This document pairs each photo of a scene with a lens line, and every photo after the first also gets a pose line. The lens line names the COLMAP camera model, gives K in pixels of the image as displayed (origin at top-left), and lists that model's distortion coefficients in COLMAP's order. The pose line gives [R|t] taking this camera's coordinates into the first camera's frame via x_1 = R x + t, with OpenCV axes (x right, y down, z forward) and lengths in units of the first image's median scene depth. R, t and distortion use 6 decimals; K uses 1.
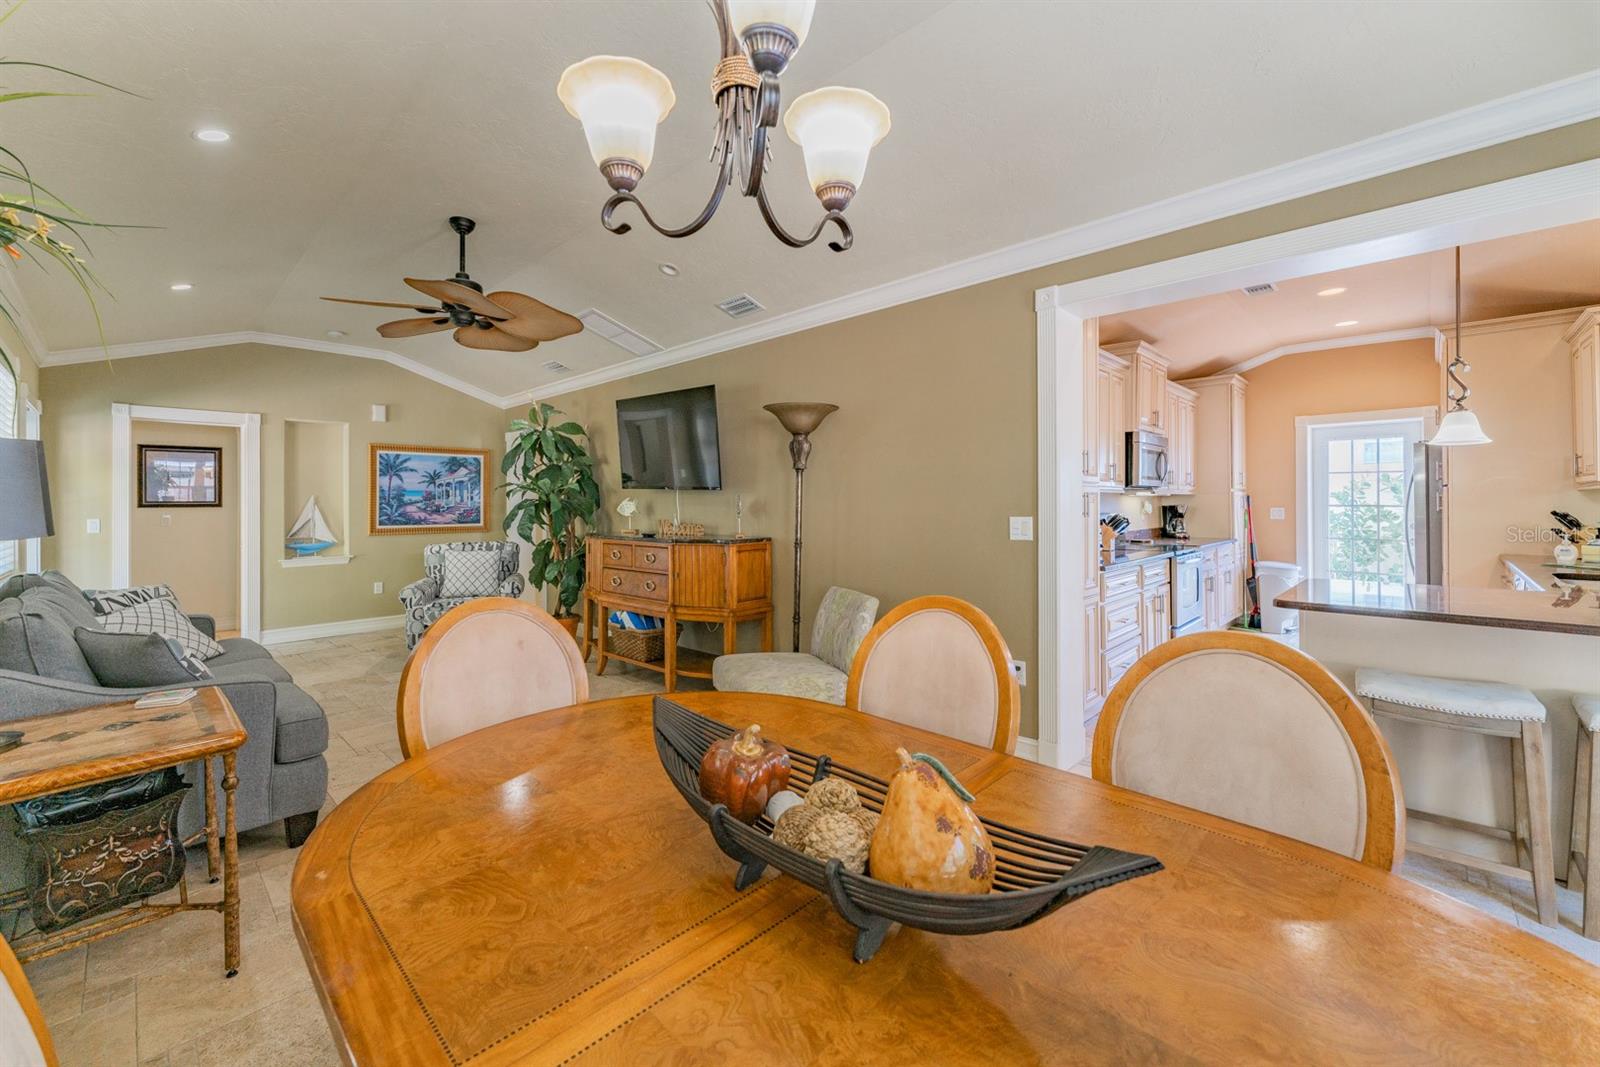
lens RADIAL K [[644.5, 0, 796.6], [0, 644.5, 504.7], [0, 0, 1]] dist [0.000404, -0.001412]
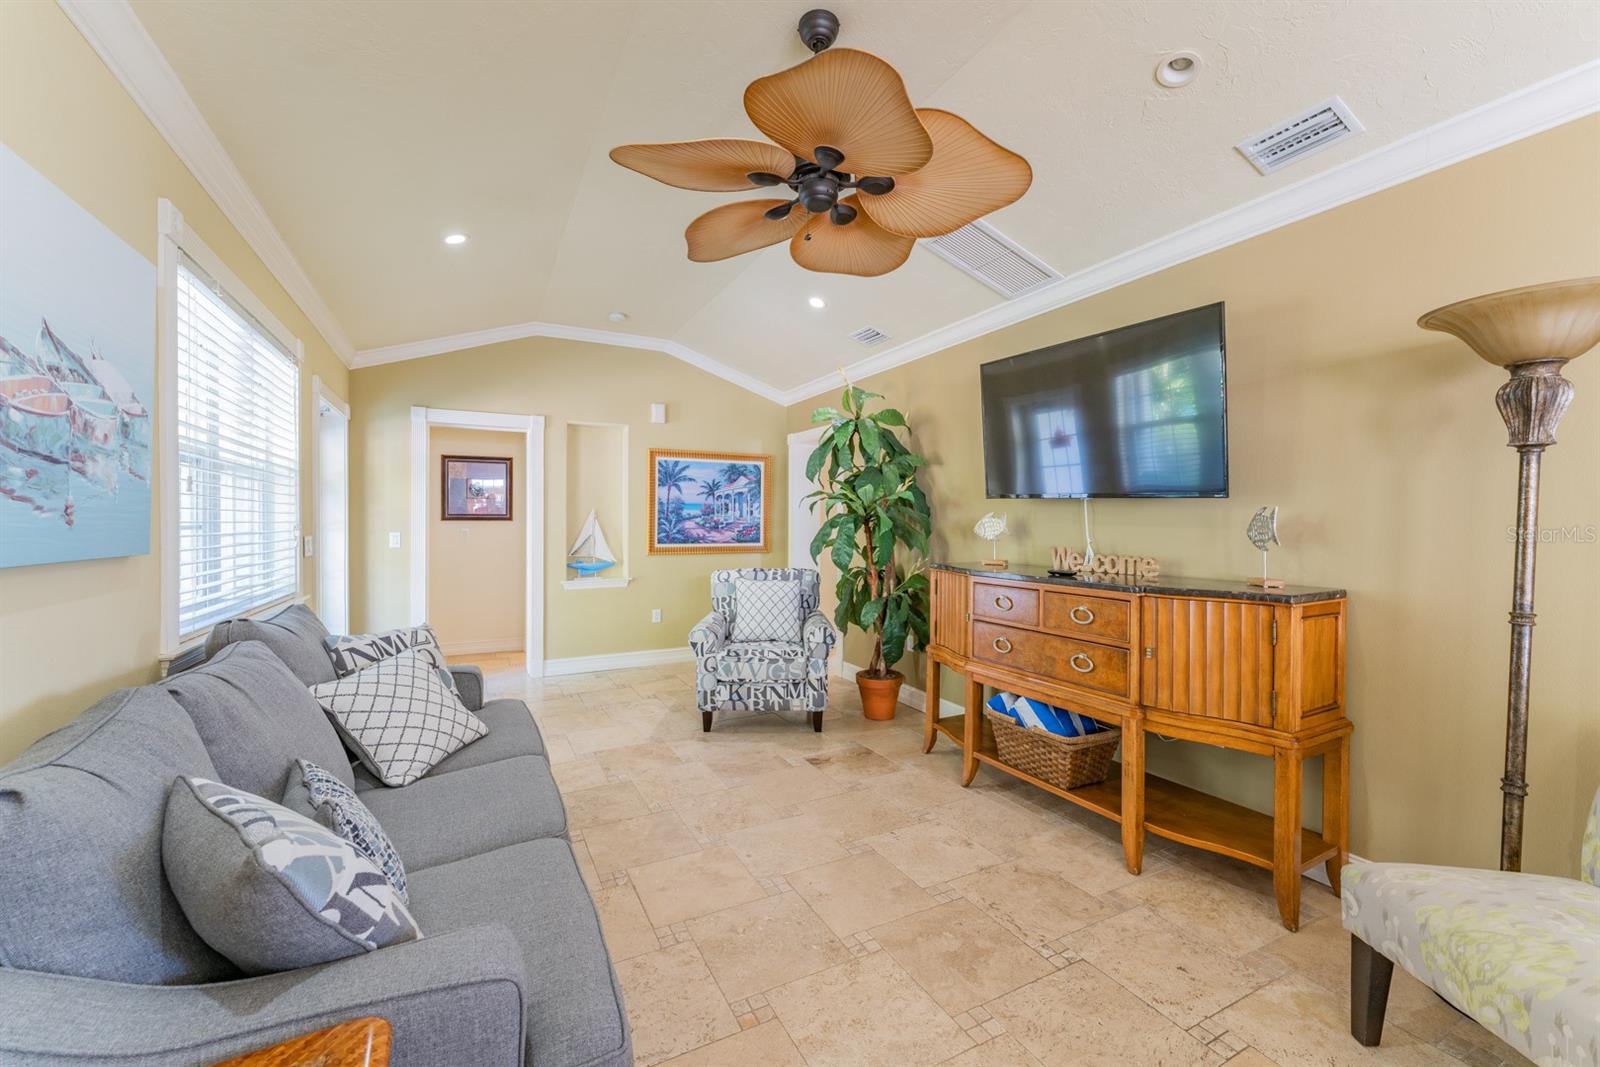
lens RADIAL K [[644.5, 0, 794.5], [0, 644.5, 534.6], [0, 0, 1]] dist [0.000404, -0.001412]
pose [[0.943170, 0.016144, -0.331919, -0.215672], [-0.009745, 0.999733, 0.020932, 0.000231], [0.332168, -0.016508, 0.943076, 0.282265]]
